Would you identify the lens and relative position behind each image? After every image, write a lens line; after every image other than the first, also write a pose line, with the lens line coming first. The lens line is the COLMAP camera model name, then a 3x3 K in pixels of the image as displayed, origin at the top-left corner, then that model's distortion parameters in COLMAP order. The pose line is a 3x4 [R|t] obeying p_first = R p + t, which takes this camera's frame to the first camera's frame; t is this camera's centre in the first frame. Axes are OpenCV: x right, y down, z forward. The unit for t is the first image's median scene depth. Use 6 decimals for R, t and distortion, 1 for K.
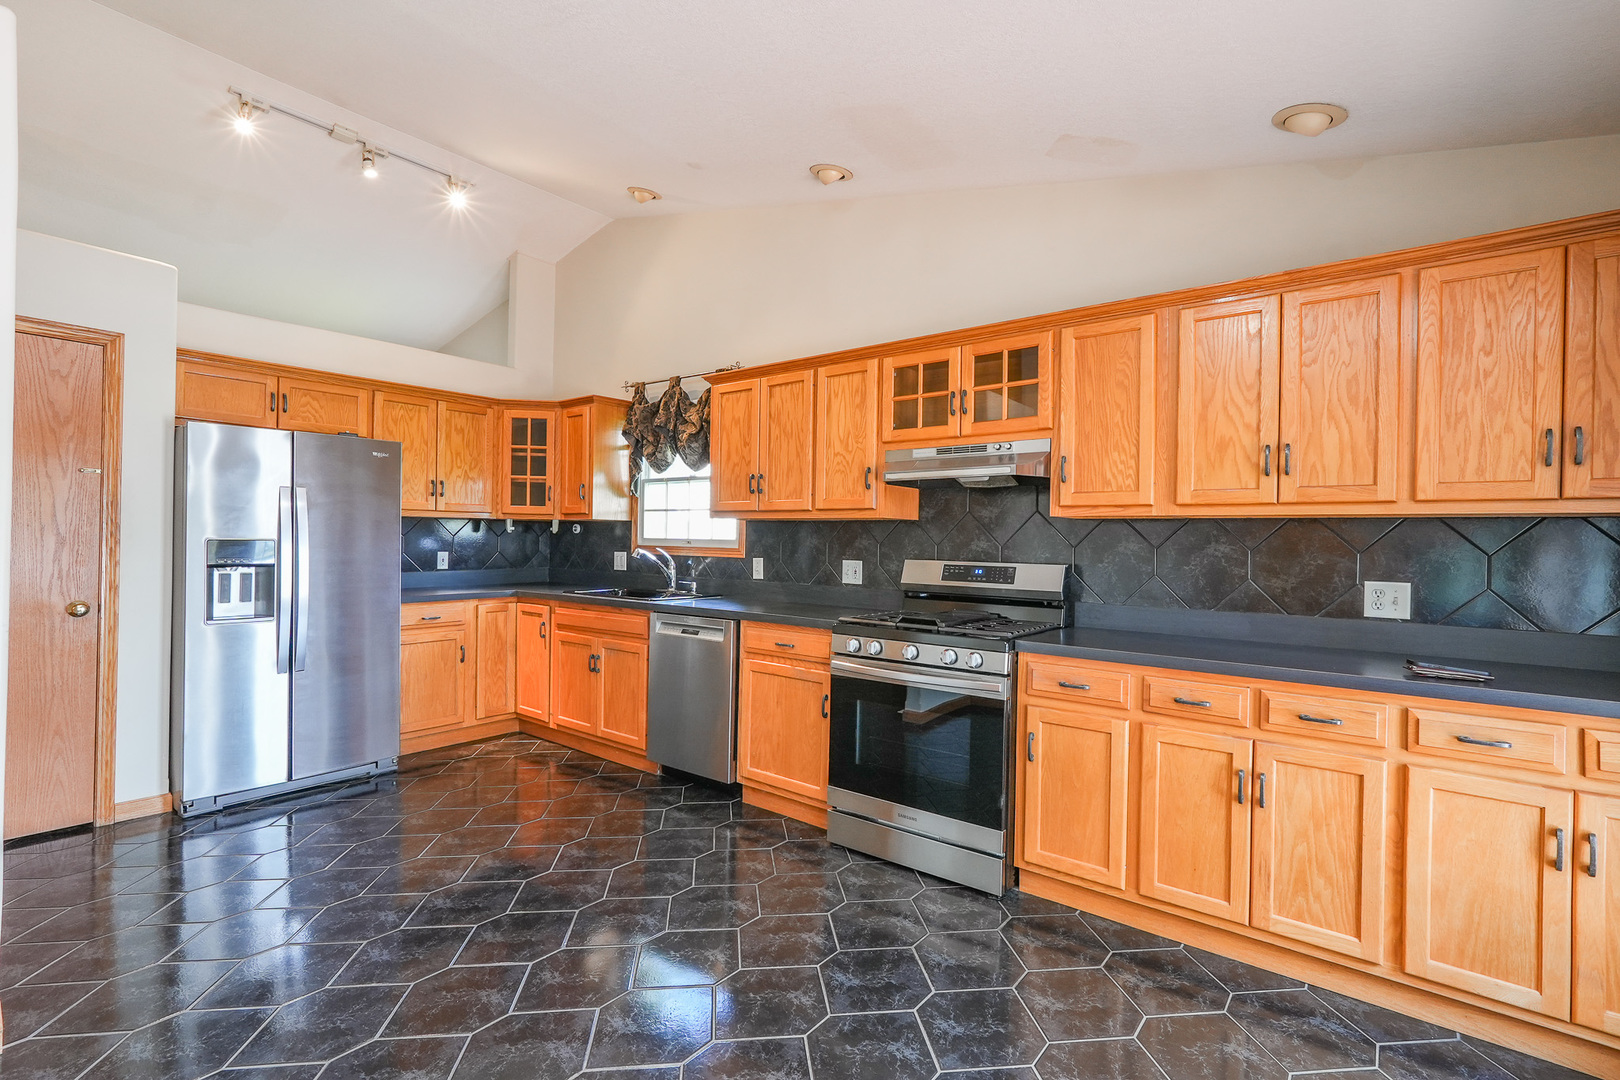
lens RADIAL K [[740.0, 0, 805.2], [0, 740.0, 539.3], [0, 0, 1]] dist [-0.019883, 0.010480]
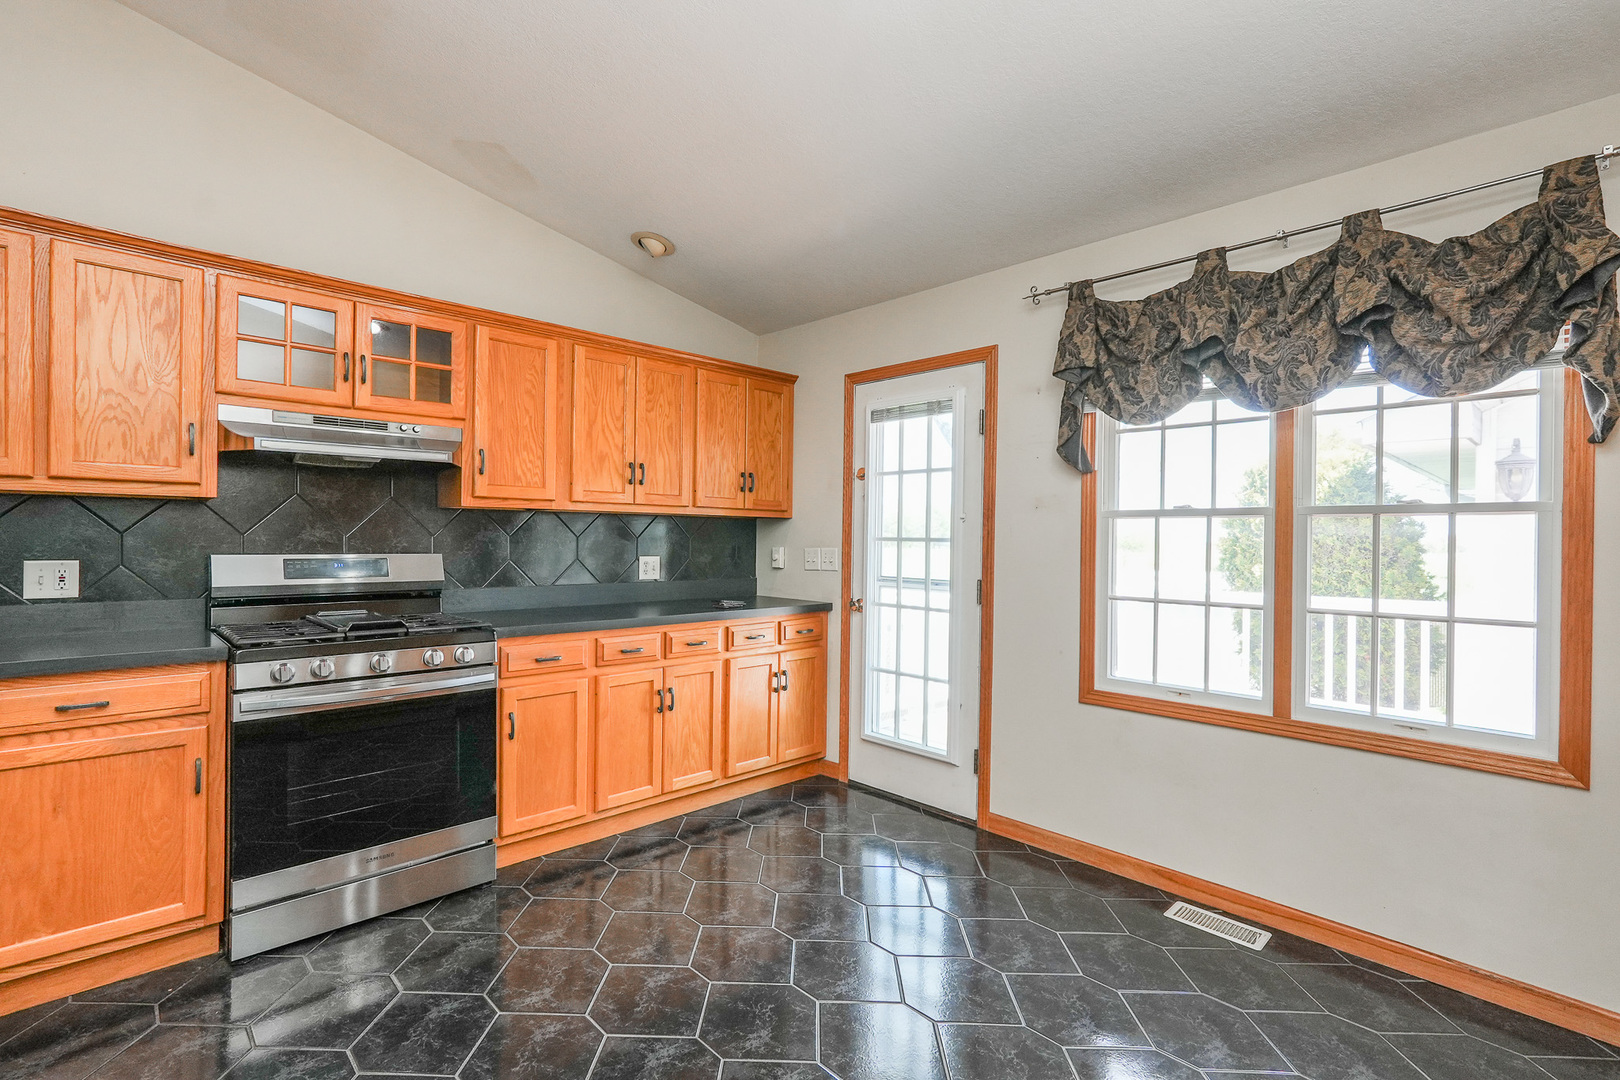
lens RADIAL K [[740.0, 0, 805.2], [0, 740.0, 539.3], [0, 0, 1]] dist [-0.019883, 0.010480]
pose [[0.135714, -0.017024, 0.990602, -0.504782], [-0.009748, 0.999781, 0.018517, -0.007198], [-0.990700, -0.012169, 0.135518, 0.328730]]
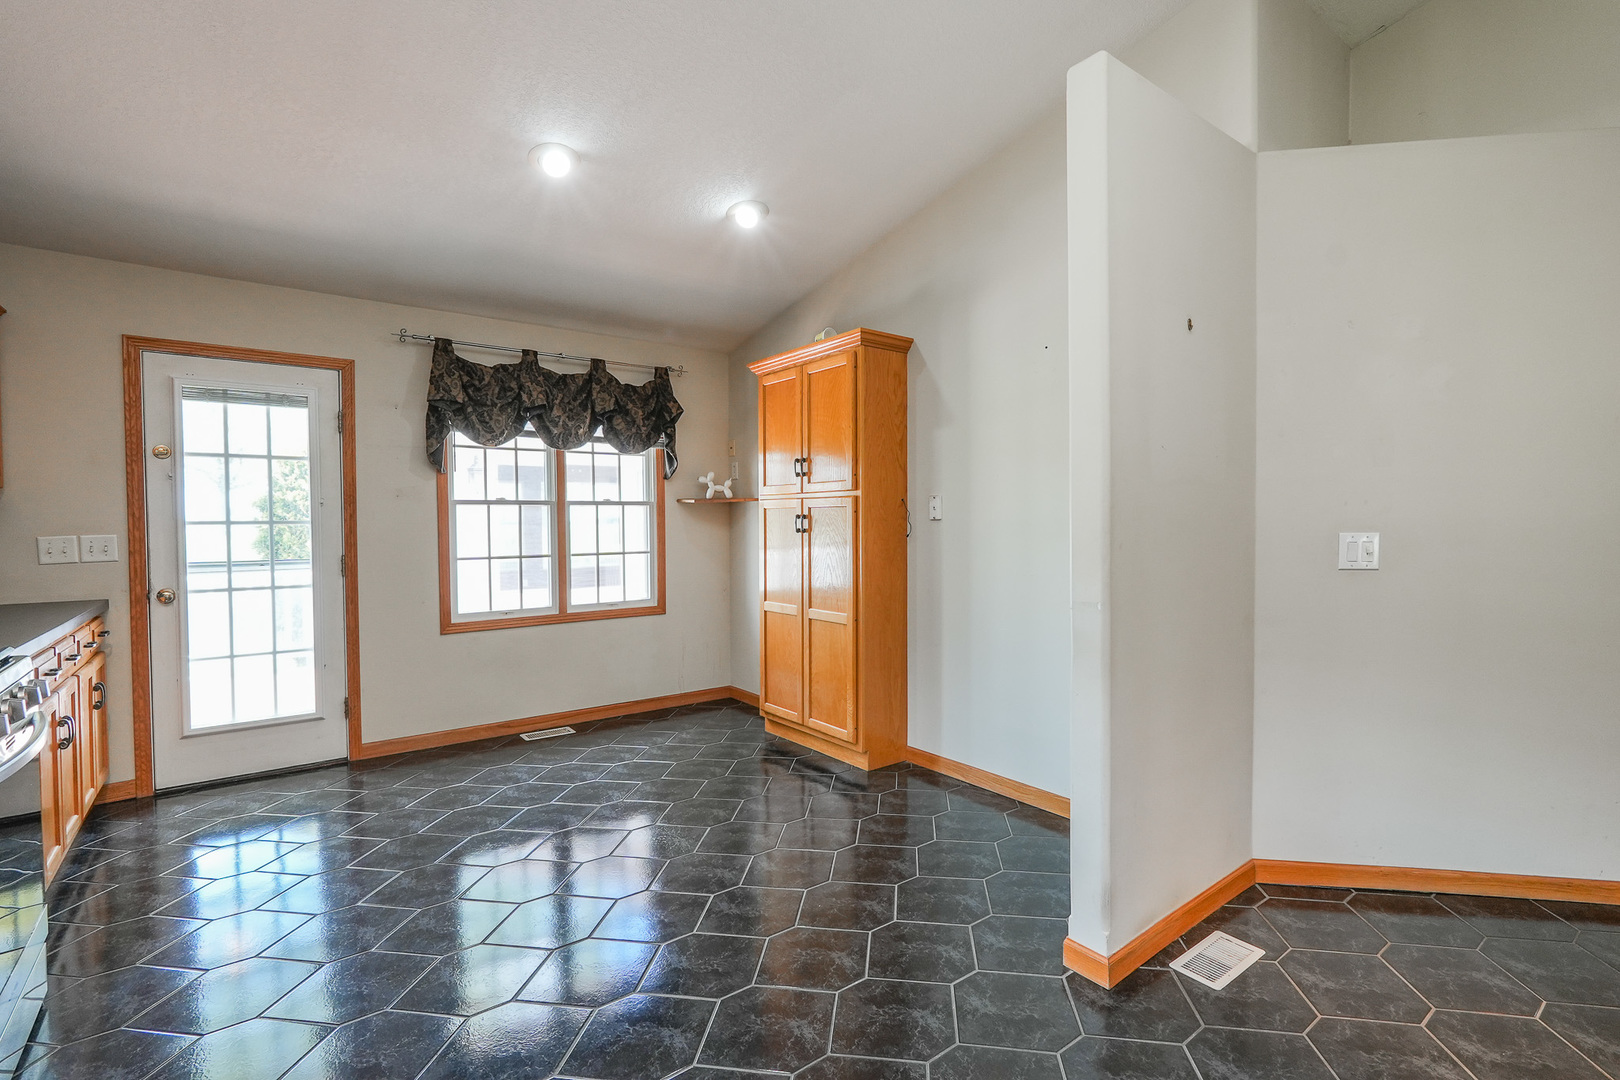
lens RADIAL K [[738.7, 0, 802.8], [0, 738.7, 539.6], [0, 0, 1]] dist [-0.021414, 0.010349]
pose [[-0.967827, -0.017881, 0.250980, -0.494807], [-0.010330, 0.999454, 0.031371, -0.006139], [-0.251404, 0.027769, -0.967484, 1.129993]]
